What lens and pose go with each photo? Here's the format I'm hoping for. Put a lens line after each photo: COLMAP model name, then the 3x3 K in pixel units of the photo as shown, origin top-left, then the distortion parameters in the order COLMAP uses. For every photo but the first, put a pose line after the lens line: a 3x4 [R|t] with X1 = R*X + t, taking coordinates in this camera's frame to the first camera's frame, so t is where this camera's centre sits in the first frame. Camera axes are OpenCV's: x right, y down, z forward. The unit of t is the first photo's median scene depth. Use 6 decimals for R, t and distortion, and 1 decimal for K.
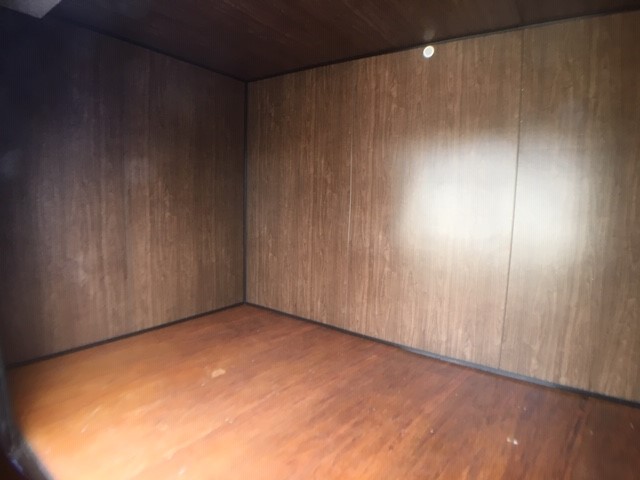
lens RADIAL K [[363.9, 0, 317.7], [0, 363.9, 237.6], [0, 0, 1]] dist [-0.094732, 0.014898]
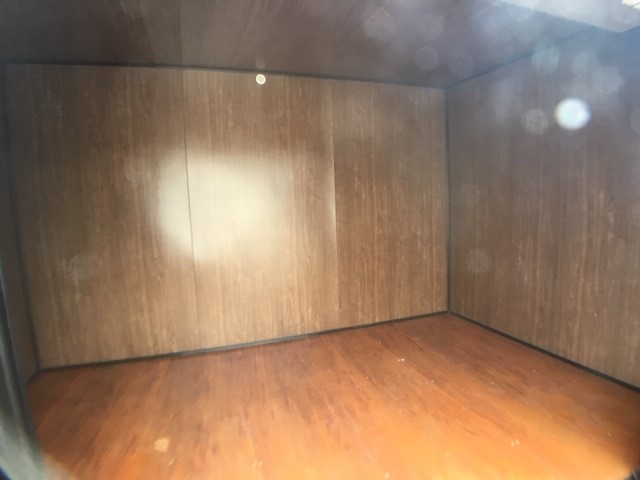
lens RADIAL K [[363.9, 0, 317.7], [0, 363.9, 237.6], [0, 0, 1]] dist [-0.094732, 0.014898]
pose [[0.581072, -0.143764, 0.801054, -0.578061], [0.139671, 0.987287, 0.075872, -0.084636], [-0.801777, 0.067797, 0.593765, 0.203853]]
